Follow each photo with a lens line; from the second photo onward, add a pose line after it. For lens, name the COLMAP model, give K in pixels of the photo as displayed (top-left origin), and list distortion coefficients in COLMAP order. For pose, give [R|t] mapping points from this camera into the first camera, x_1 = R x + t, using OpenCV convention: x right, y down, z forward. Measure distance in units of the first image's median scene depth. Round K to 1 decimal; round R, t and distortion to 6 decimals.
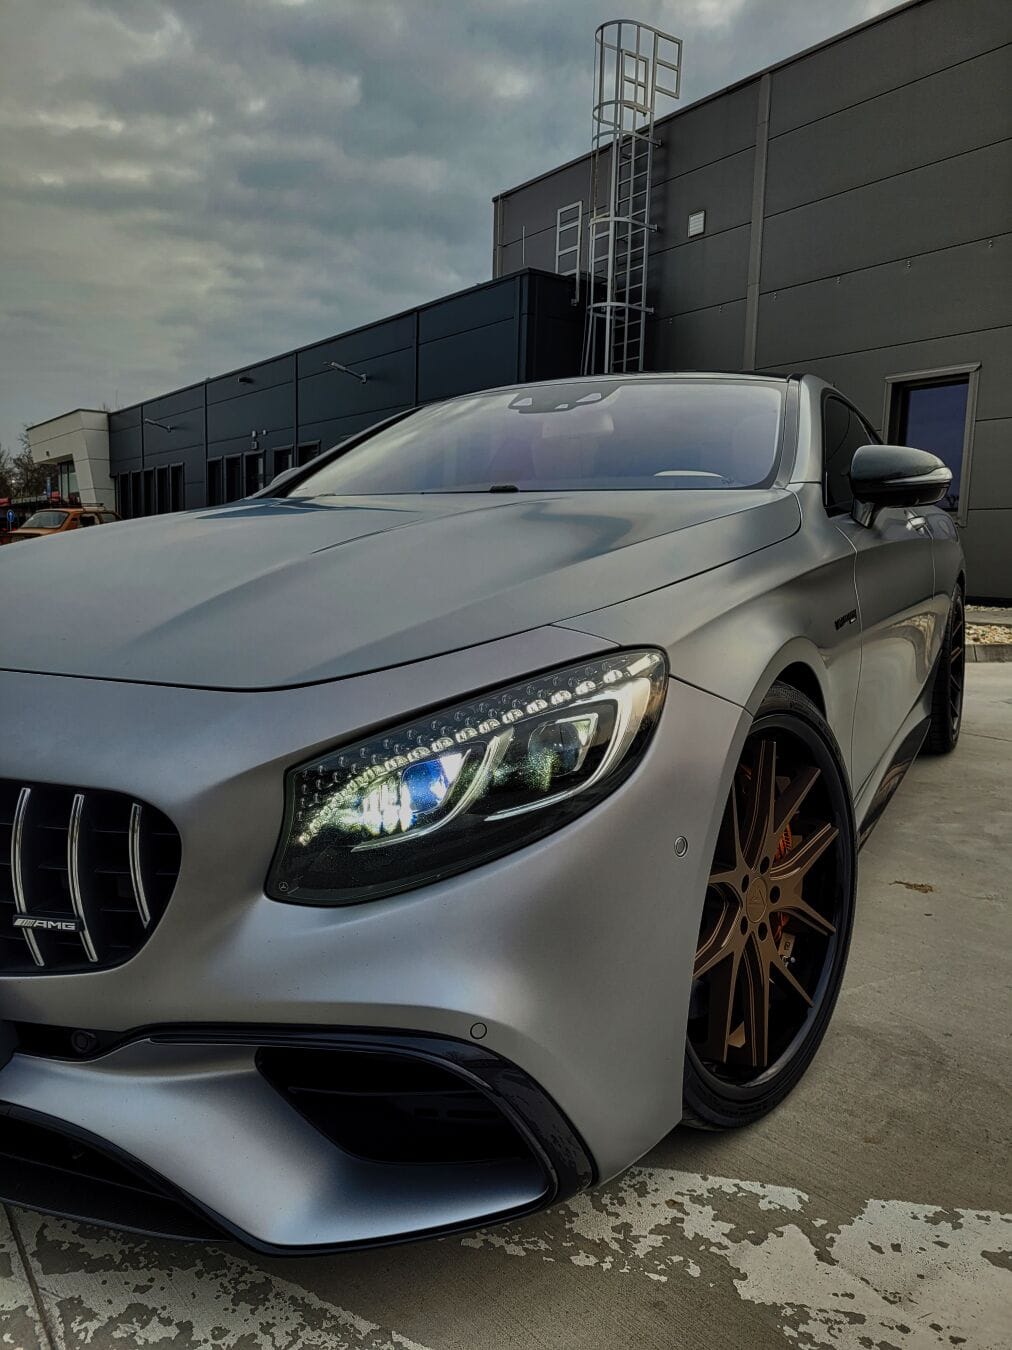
lens RADIAL K [[1011.9, 0, 505.6], [0, 1011.9, 628.9], [0, 0, 1]] dist [0.030060, -0.022650]
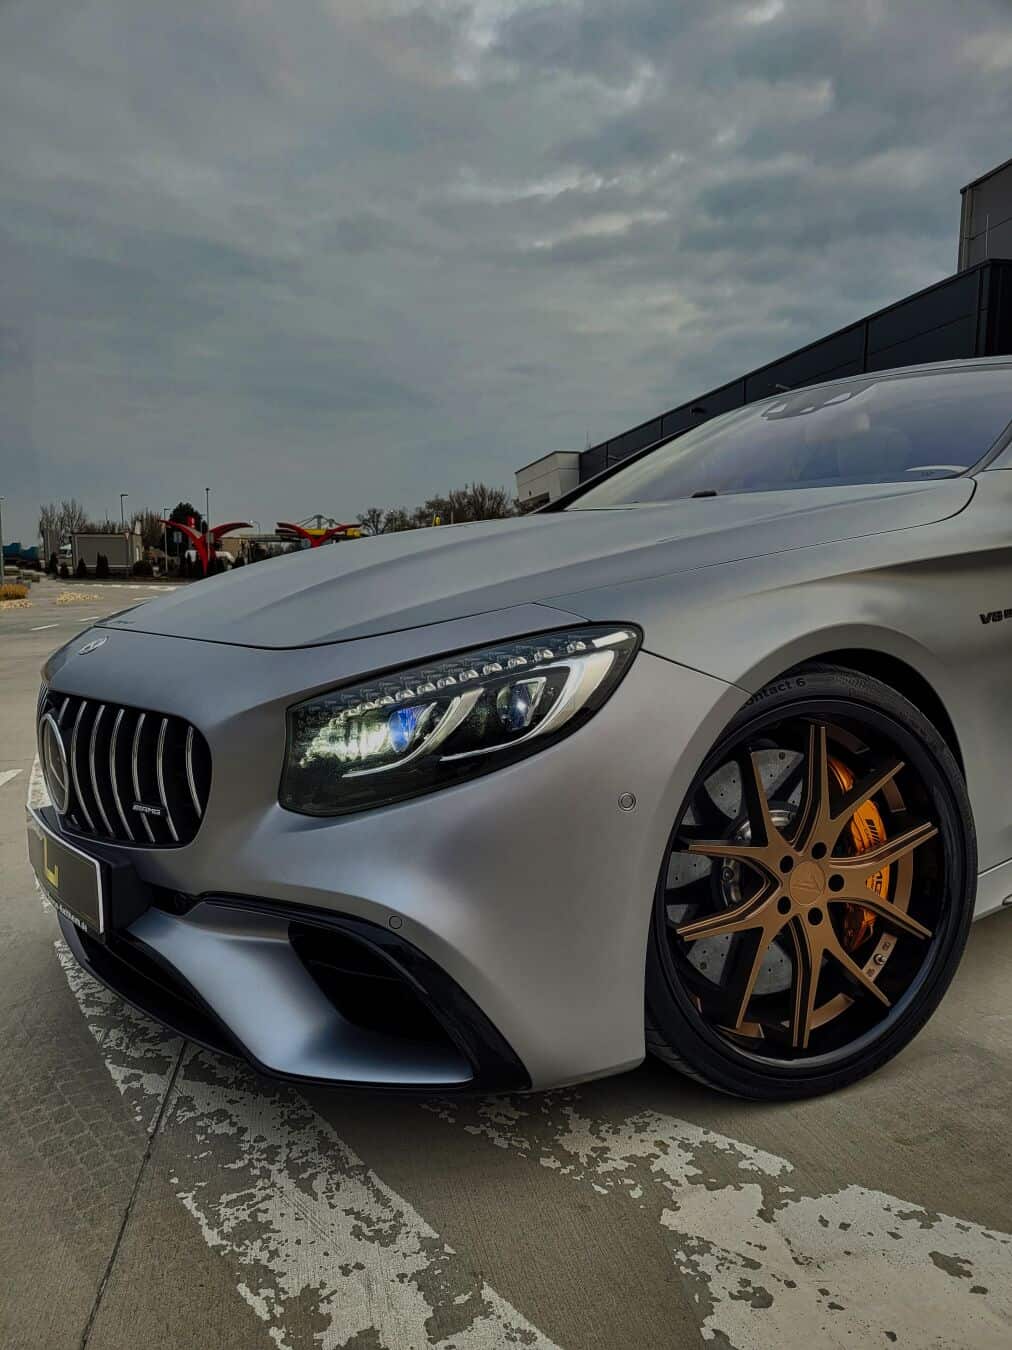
lens RADIAL K [[1011.9, 0, 505.6], [0, 1011.9, 628.9], [0, 0, 1]] dist [0.030060, -0.022650]
pose [[0.902380, 0.007660, -0.430873, 0.524437], [-0.017467, 0.999671, -0.018809, 0.048841], [0.430587, 0.024499, 0.902216, -0.057388]]
